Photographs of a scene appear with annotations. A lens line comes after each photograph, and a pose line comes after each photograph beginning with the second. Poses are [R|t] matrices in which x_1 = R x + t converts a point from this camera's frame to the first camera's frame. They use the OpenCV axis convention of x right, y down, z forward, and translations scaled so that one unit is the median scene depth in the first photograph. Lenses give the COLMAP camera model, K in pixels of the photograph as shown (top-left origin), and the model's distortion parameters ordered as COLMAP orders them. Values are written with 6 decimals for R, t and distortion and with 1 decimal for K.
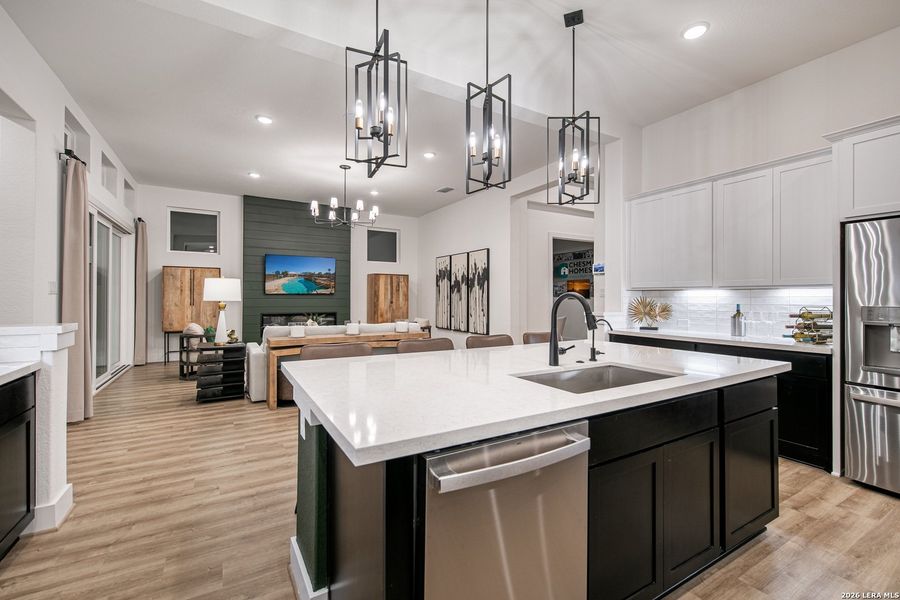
lens RADIAL K [[378.9, 0, 446.2], [0, 378.9, 299.4], [0, 0, 1]] dist [0.000620, -0.001869]
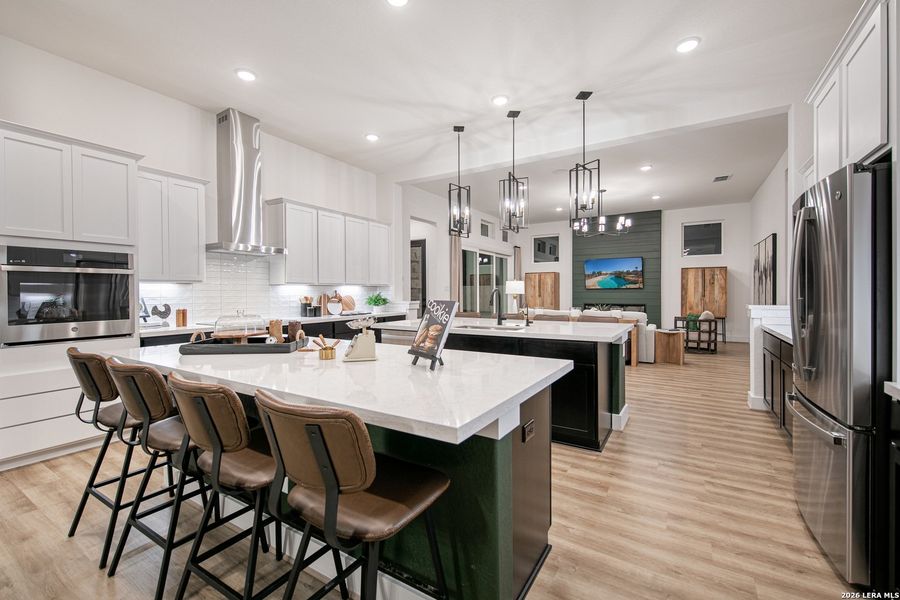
lens RADIAL K [[378.9, 0, 450.8], [0, 378.9, 294.9], [0, 0, 1]] dist [0.000620, -0.001869]
pose [[0.460889, 0.001931, -0.887456, 0.881807], [0.000372, 0.999997, 0.002369, 0.005208], [0.887458, -0.001422, 0.460887, -0.081151]]
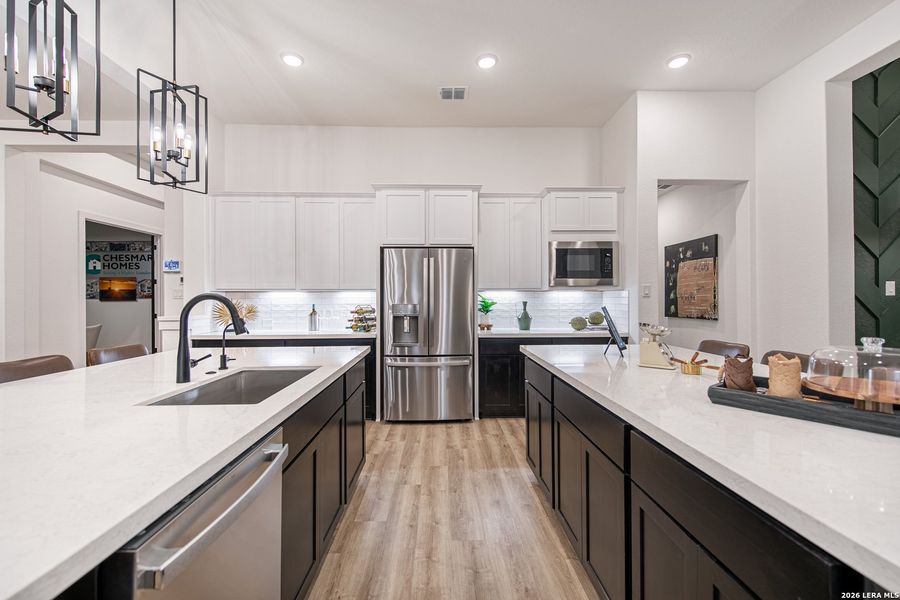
lens RADIAL K [[378.9, 0, 447.8], [0, 378.9, 299.6], [0, 0, 1]] dist [0.000620, -0.001869]
pose [[0.477679, -0.006852, 0.878508, -0.070858], [0.009678, 0.999950, 0.002536, -0.000573], [-0.878481, 0.007291, 0.477721, 0.044745]]
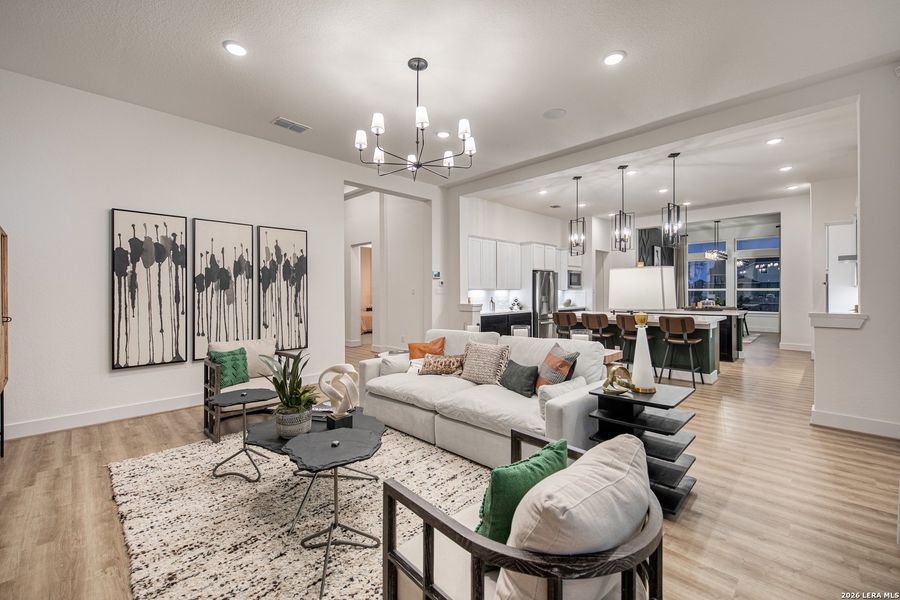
lens RADIAL K [[378.9, 0, 448.4], [0, 378.9, 291.4], [0, 0, 1]] dist [0.000620, -0.001869]
pose [[-0.246482, -0.003929, 0.969140, -1.111256], [0.005589, 0.999969, 0.005475, -0.030985], [-0.969131, 0.006766, -0.246452, 1.488864]]
